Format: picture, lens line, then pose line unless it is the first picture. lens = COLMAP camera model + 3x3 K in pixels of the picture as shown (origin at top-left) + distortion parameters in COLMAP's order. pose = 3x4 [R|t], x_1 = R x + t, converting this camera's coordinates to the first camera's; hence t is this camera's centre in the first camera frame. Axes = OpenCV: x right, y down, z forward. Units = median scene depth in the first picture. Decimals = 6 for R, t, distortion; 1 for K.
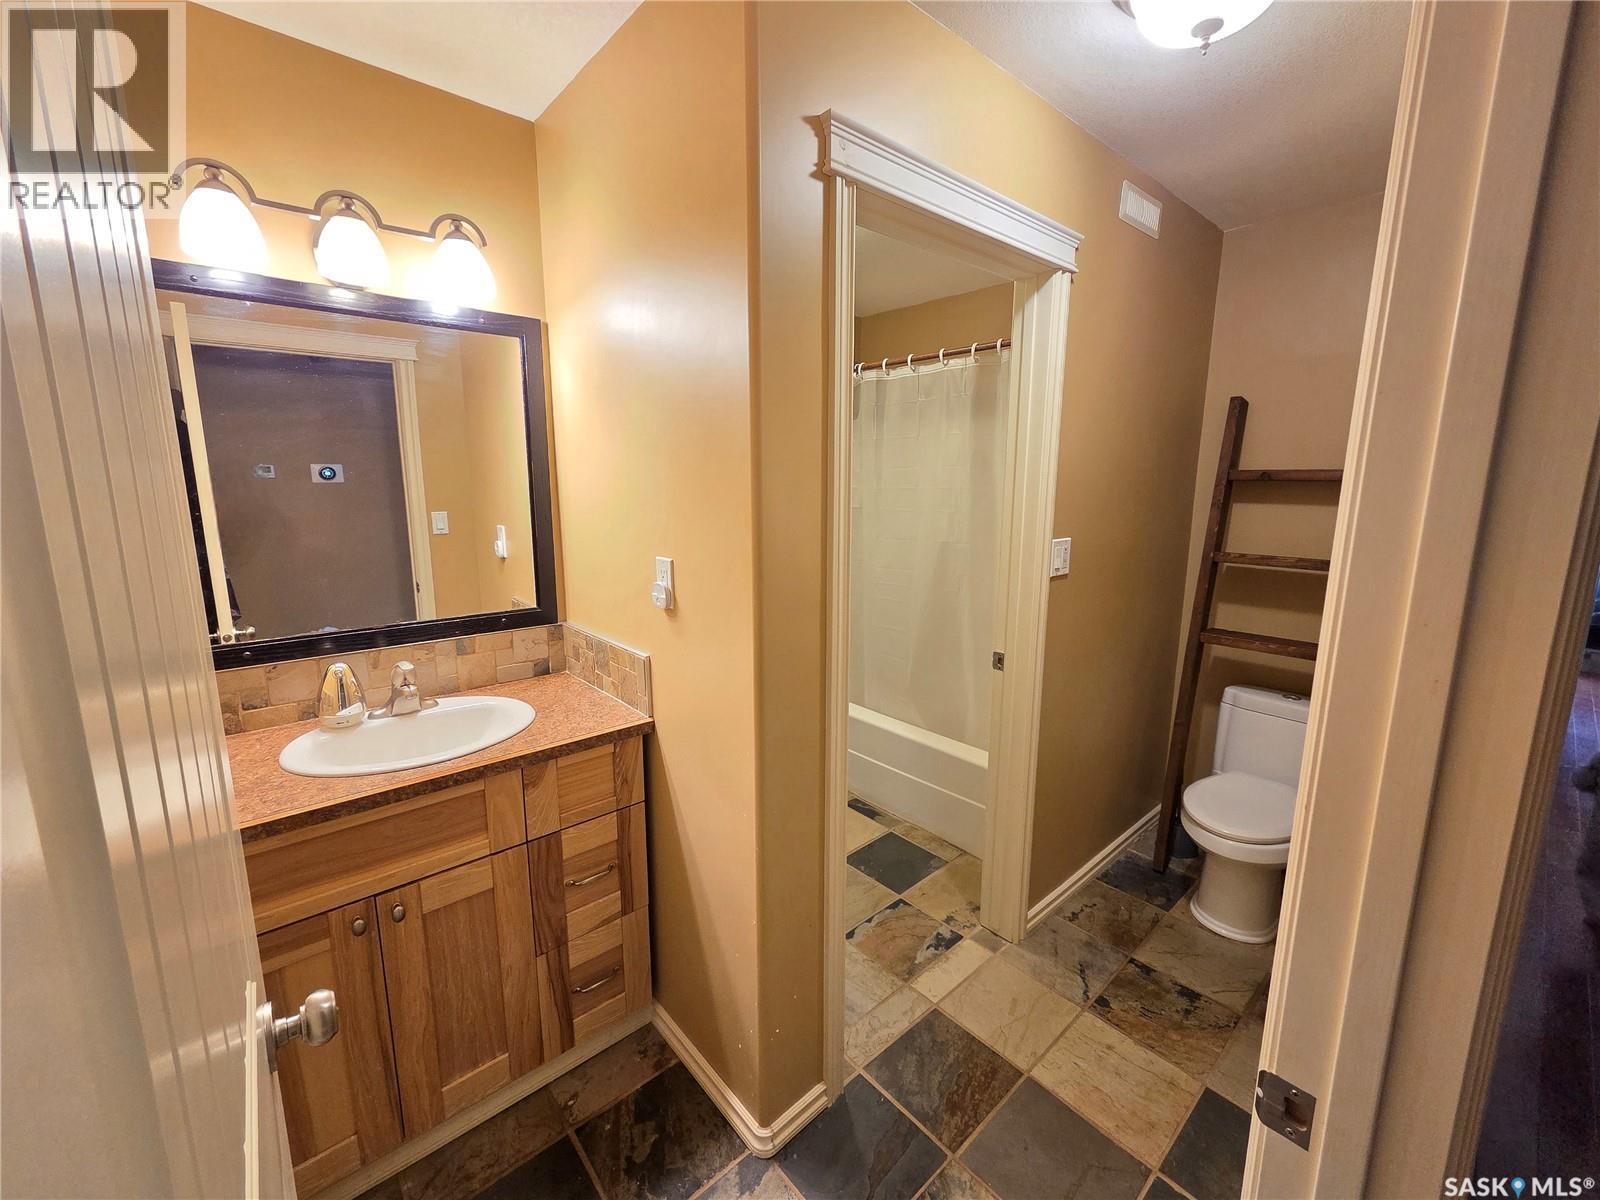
lens RADIAL K [[651.5, 0, 808.4], [0, 651.5, 596.4], [0, 0, 1]] dist [0.009738, -0.000267]
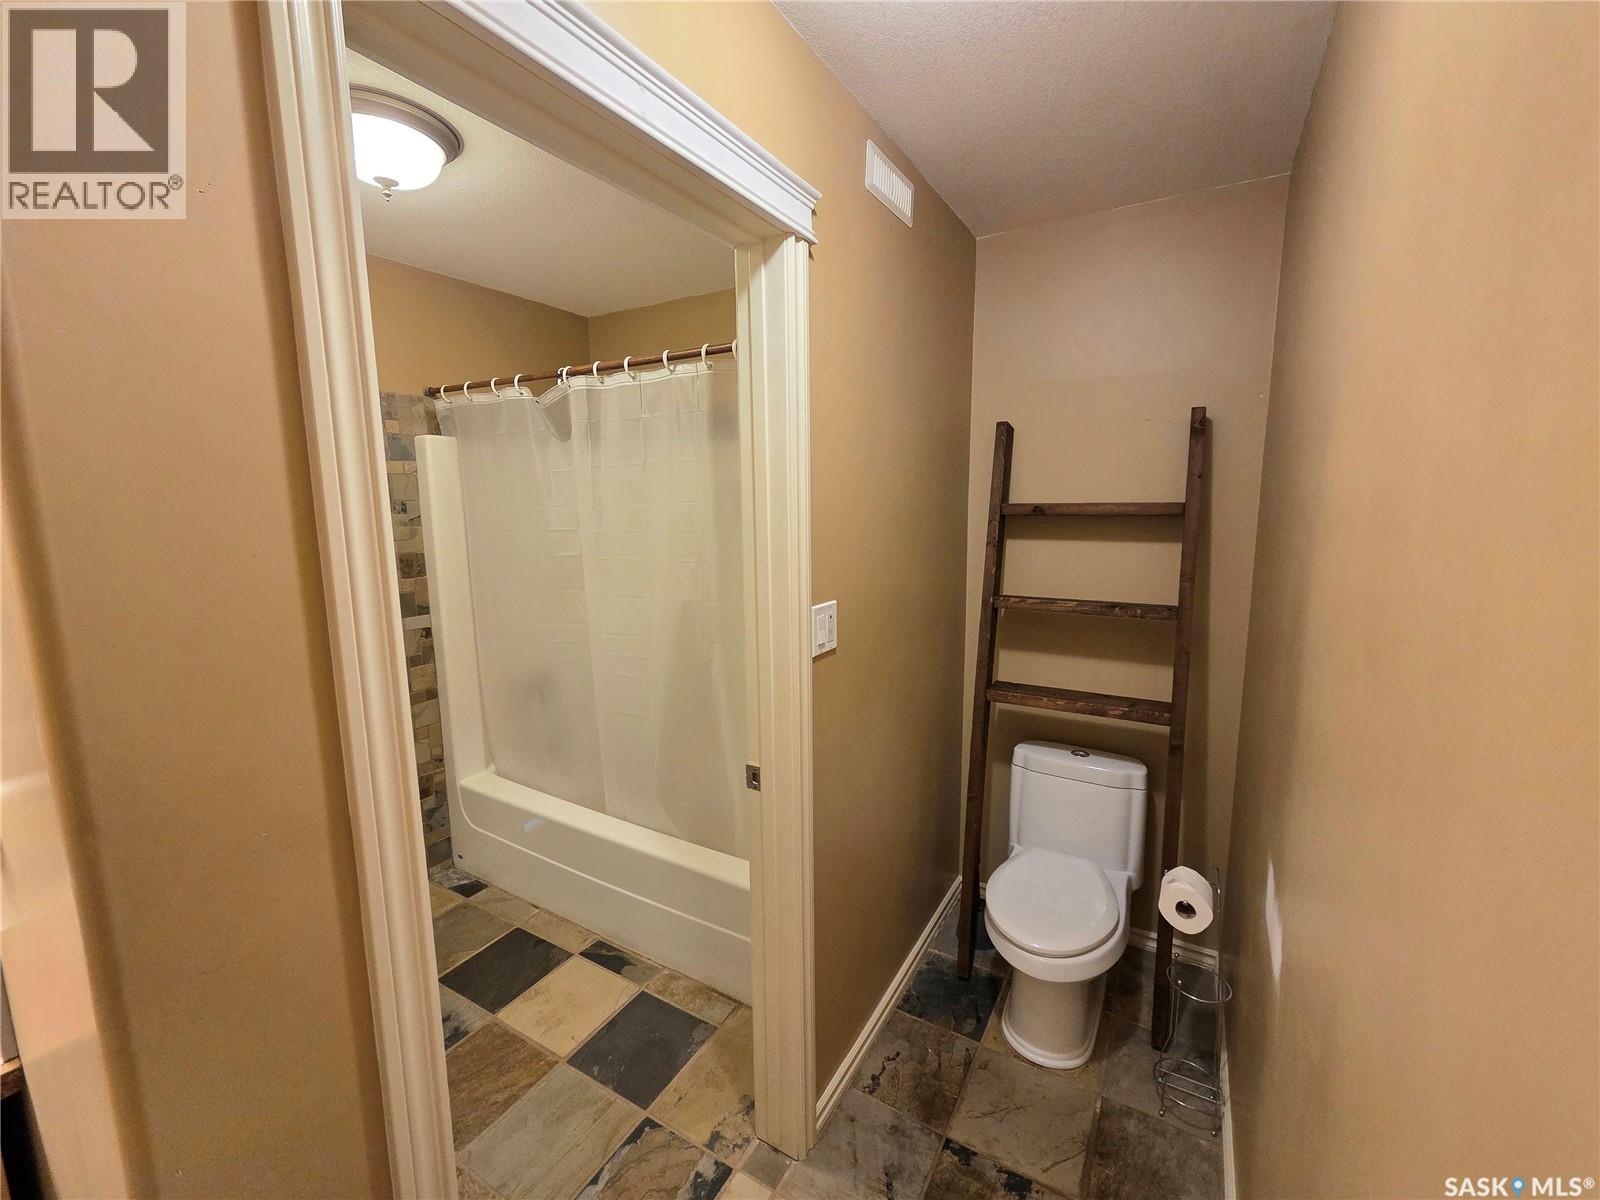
lens RADIAL K [[651.5, 0, 799.8], [0, 651.5, 598.1], [0, 0, 1]] dist [0.009738, -0.000267]
pose [[0.954517, -0.056392, 0.292774, 0.124371], [0.065907, 0.997567, -0.022727, -0.068067], [-0.290780, 0.040989, 0.955912, 0.256705]]
